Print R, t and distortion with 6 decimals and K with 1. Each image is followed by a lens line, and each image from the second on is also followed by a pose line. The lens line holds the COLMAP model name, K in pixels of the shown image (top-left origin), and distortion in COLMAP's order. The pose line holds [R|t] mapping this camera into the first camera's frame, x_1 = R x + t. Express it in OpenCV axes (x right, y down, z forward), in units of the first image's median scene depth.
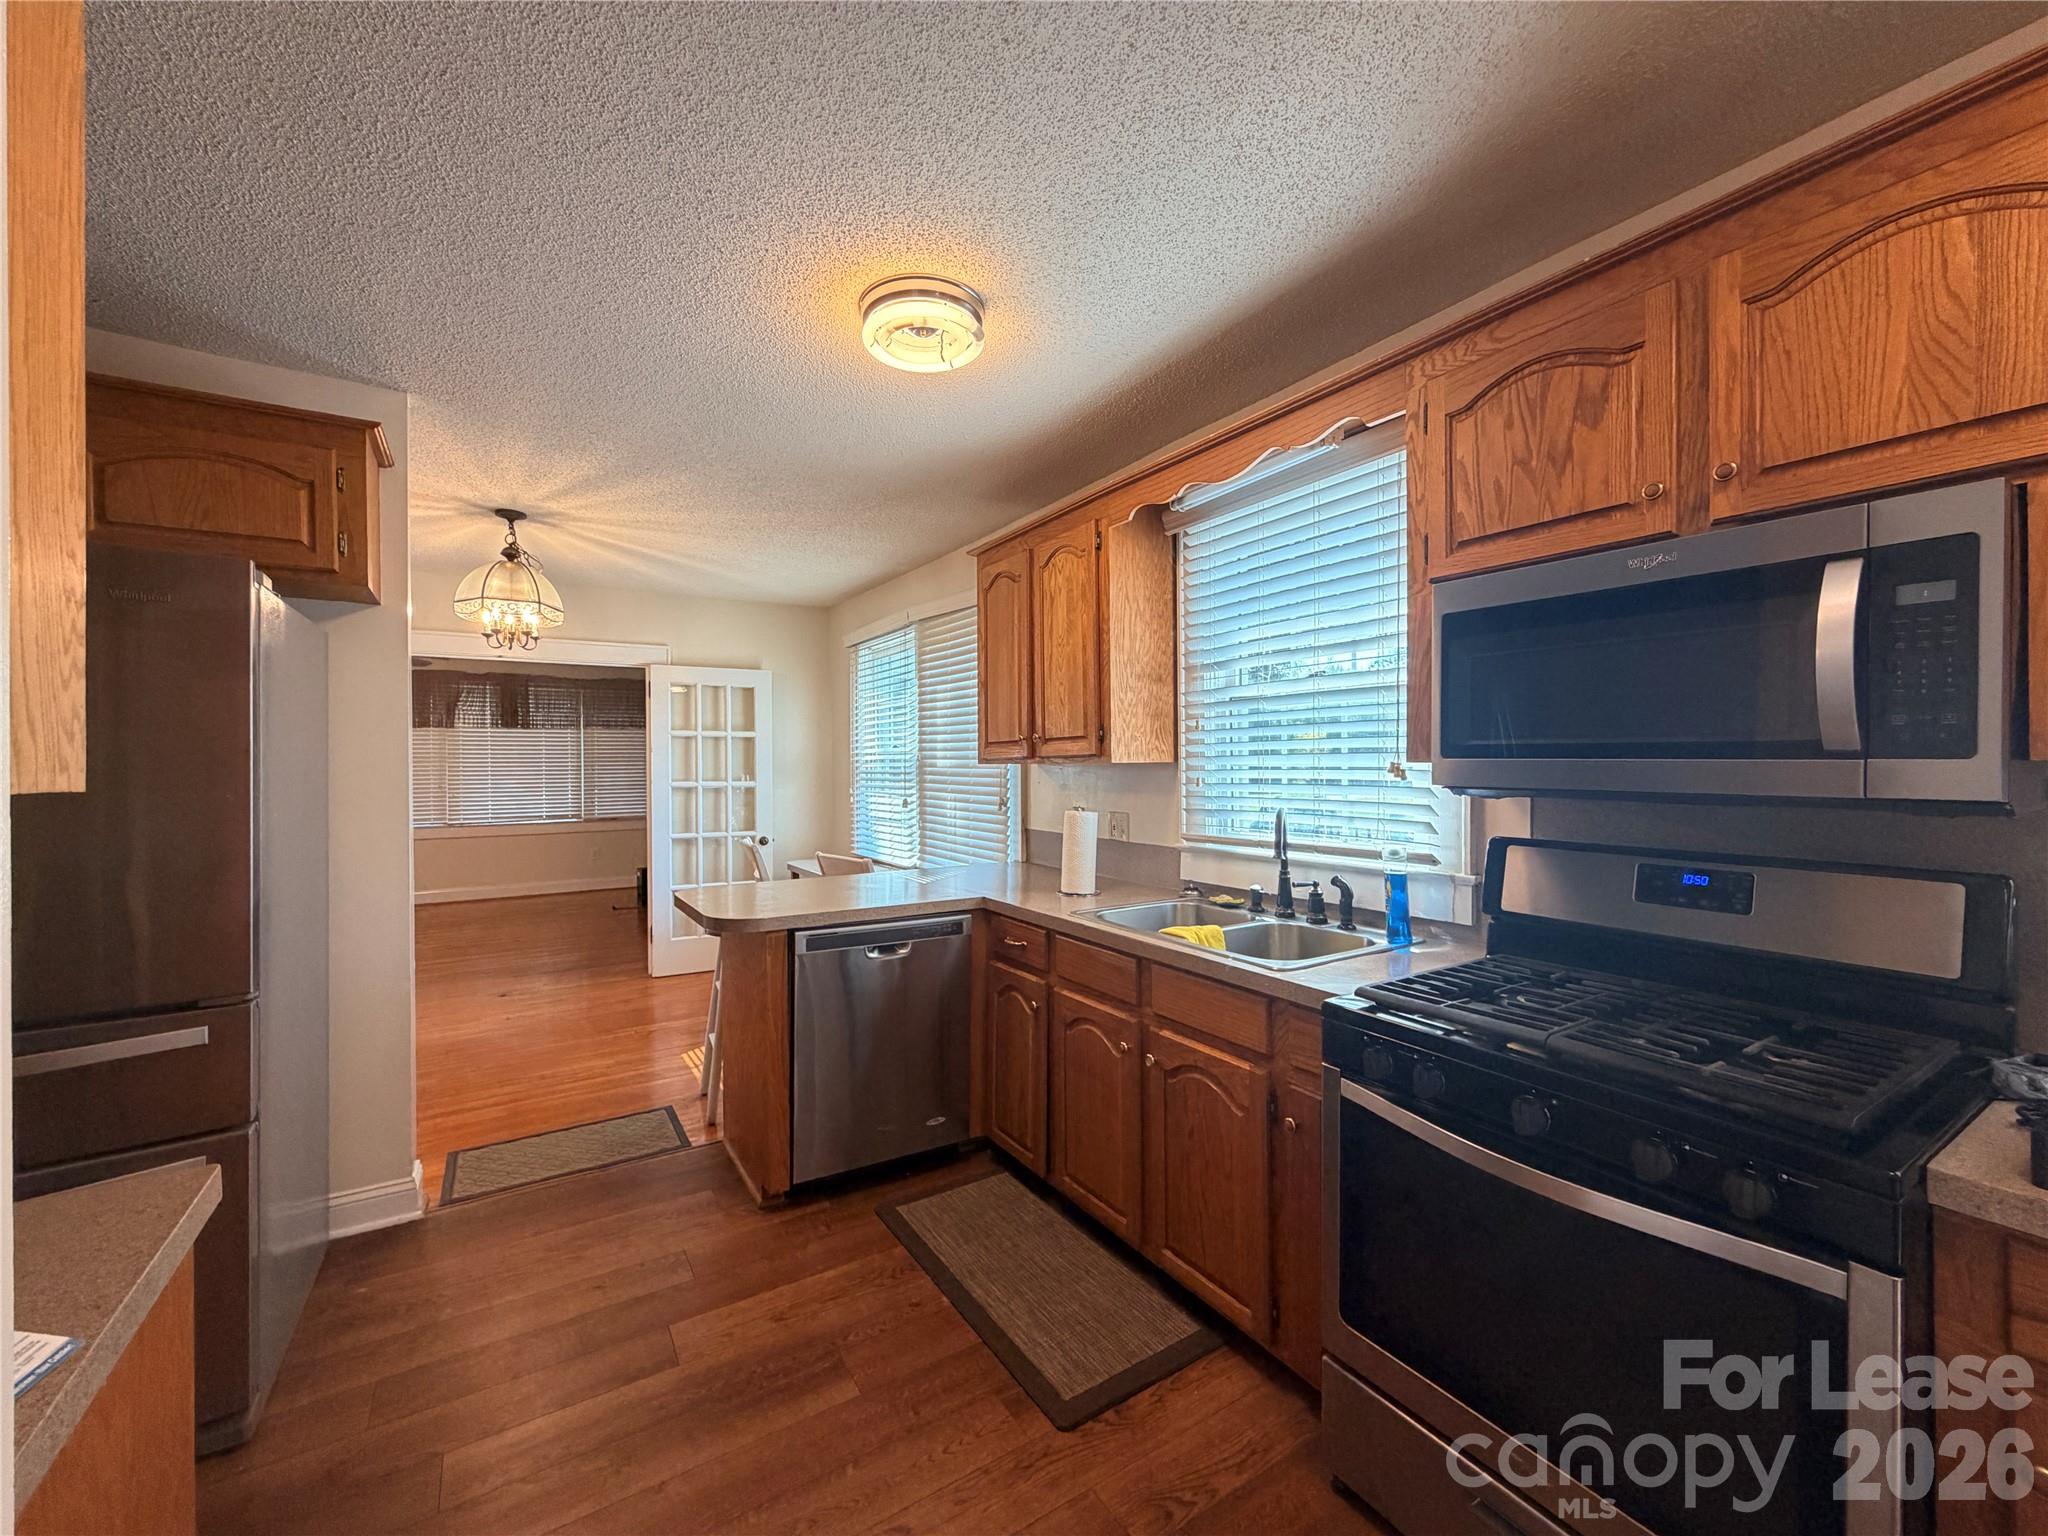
lens RADIAL K [[823.2, 0, 1019.6], [0, 823.2, 769.8], [0, 0, 1]] dist [0.001759, 0.000819]
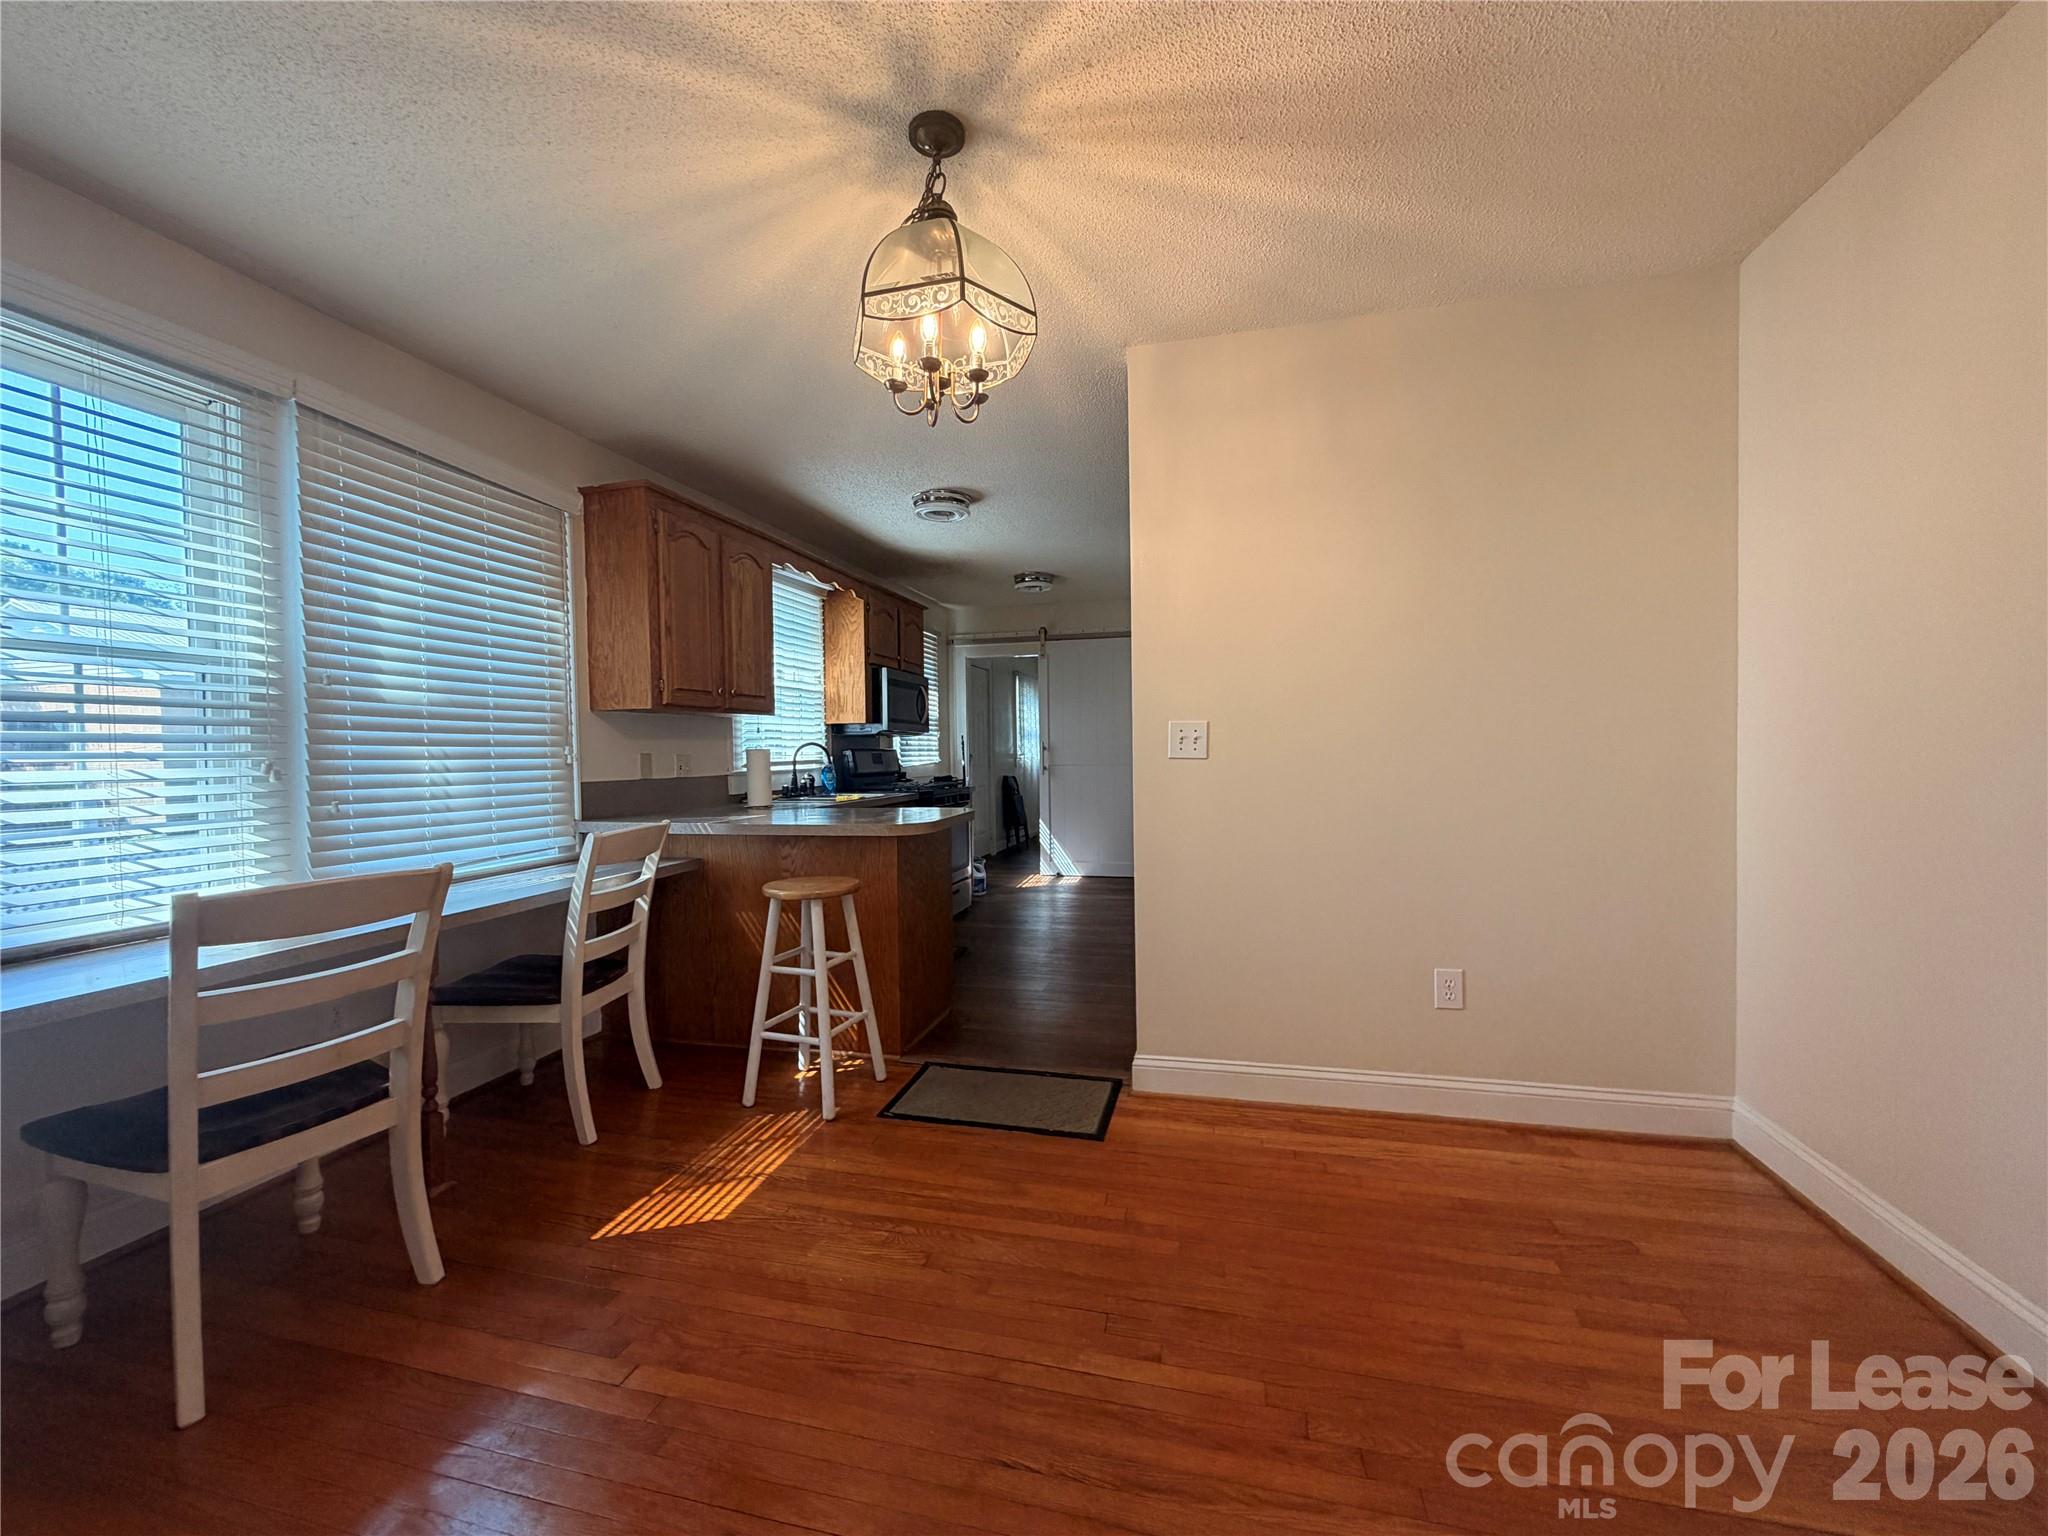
lens RADIAL K [[823.2, 0, 1014.9], [0, 823.2, 769.4], [0, 0, 1]] dist [0.001759, 0.000819]
pose [[-0.688120, -0.004493, 0.725583, -1.510949], [0.018423, 0.999550, 0.023661, 0.070596], [-0.725363, 0.029649, -0.687728, 1.988472]]
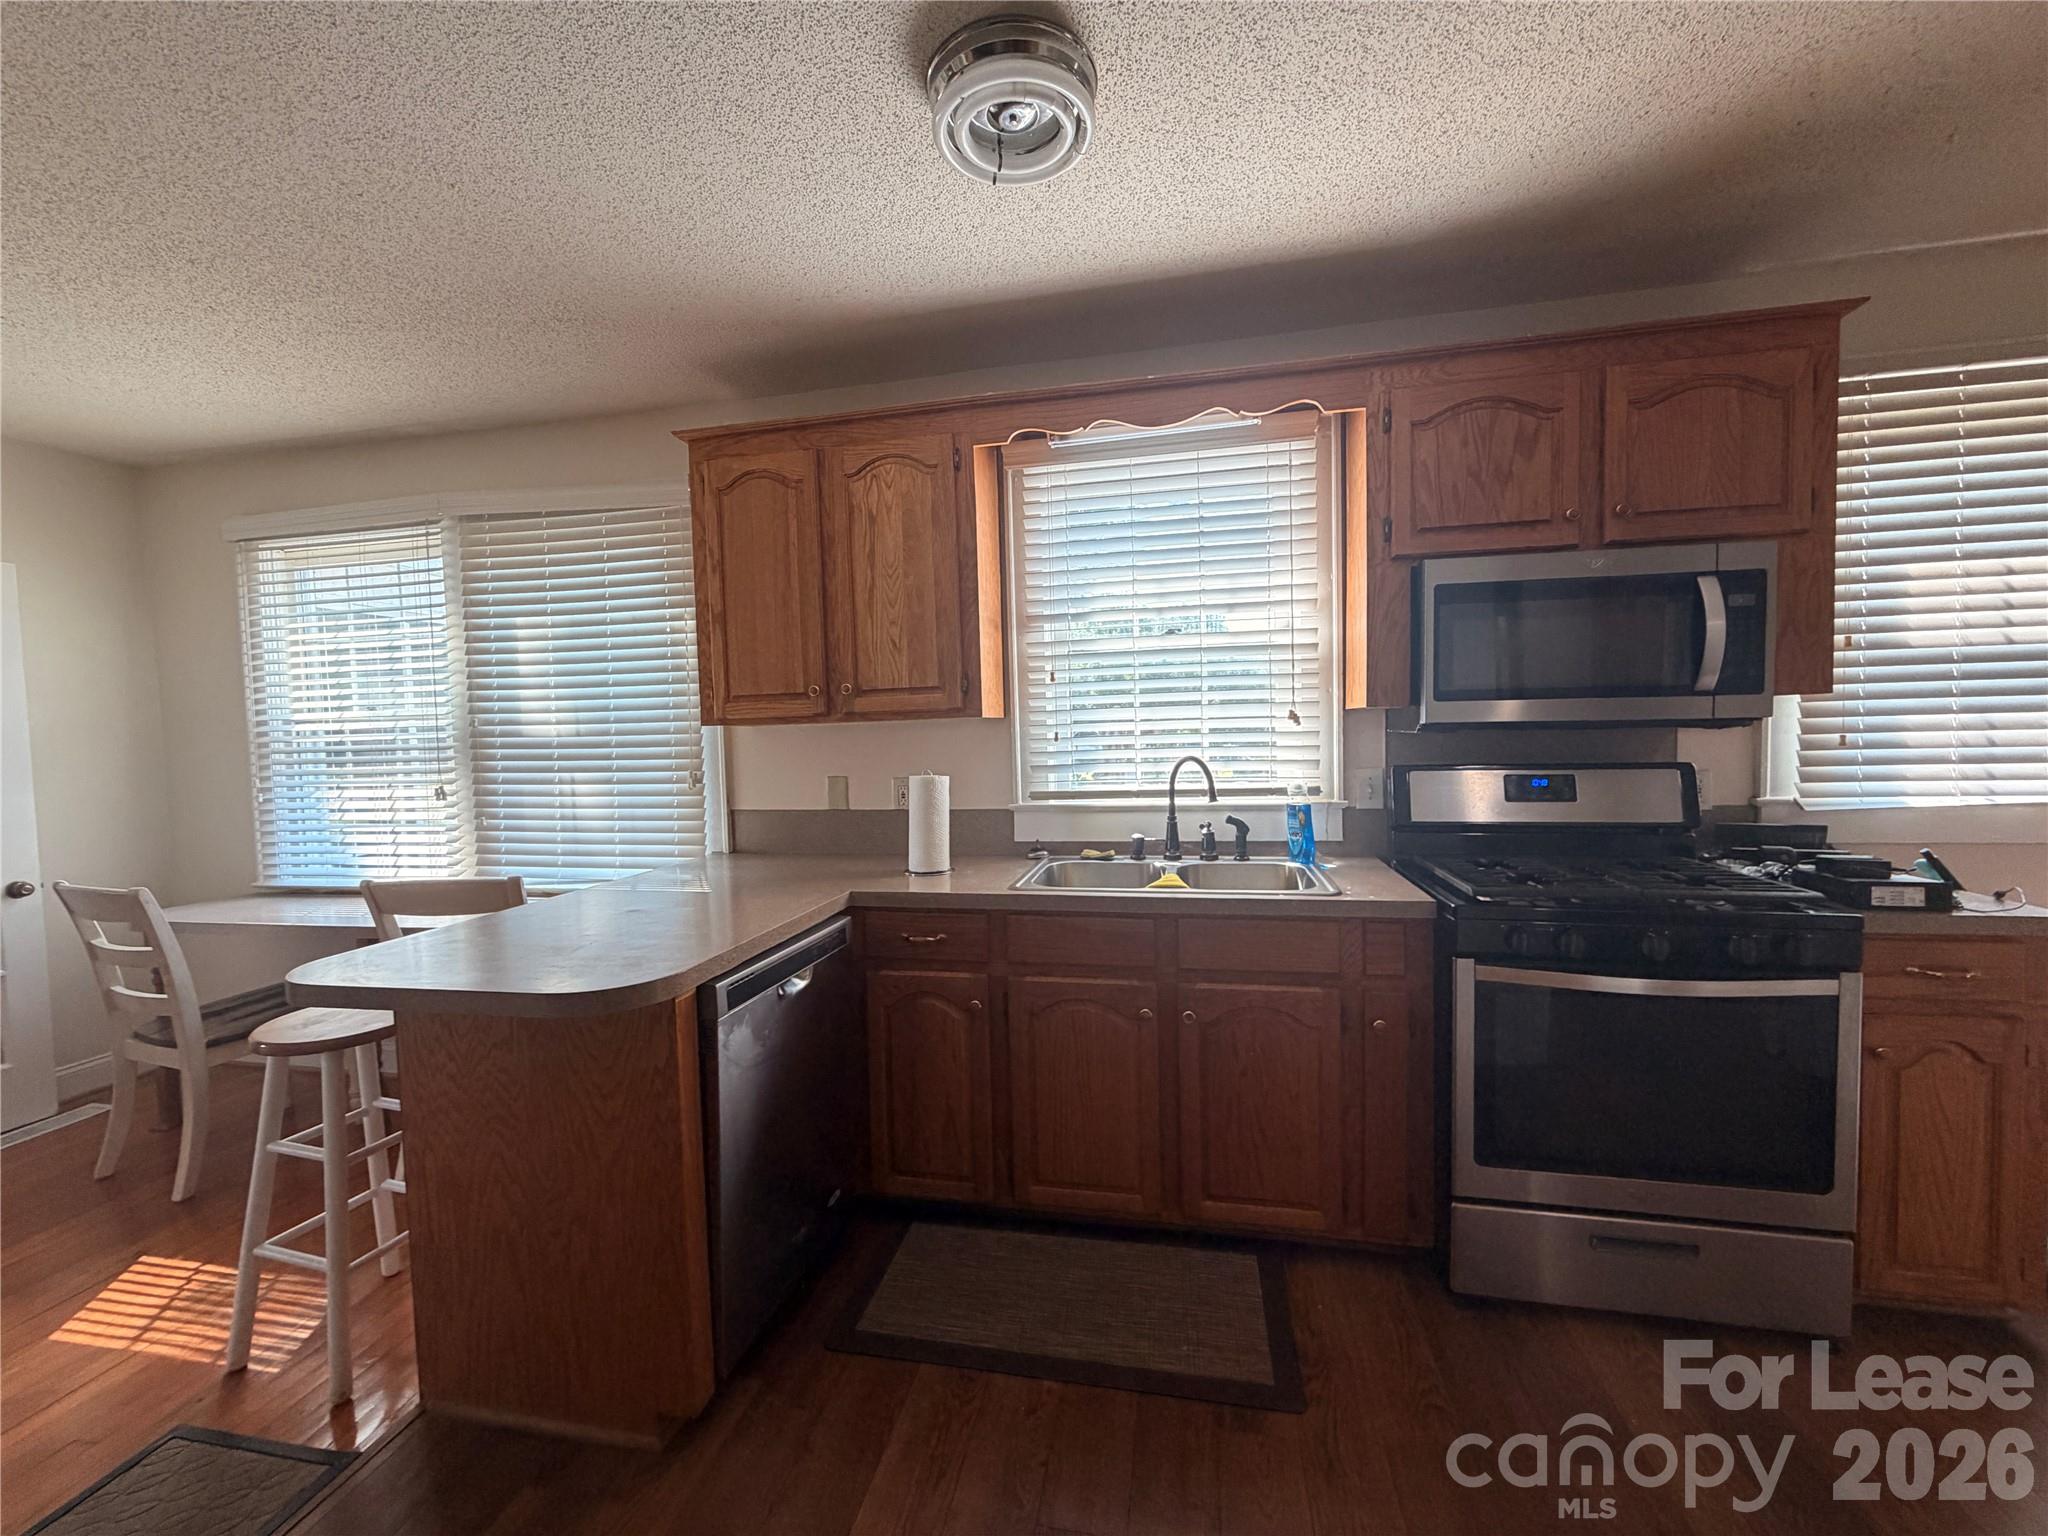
lens RADIAL K [[823.2, 0, 1021.3], [0, 823.2, 770.6], [0, 0, 1]] dist [0.001759, 0.000819]
pose [[0.689002, -0.046873, 0.723242, -0.568885], [0.027079, 0.998875, 0.038940, 0.017390], [-0.724253, -0.007245, 0.689496, 0.410520]]
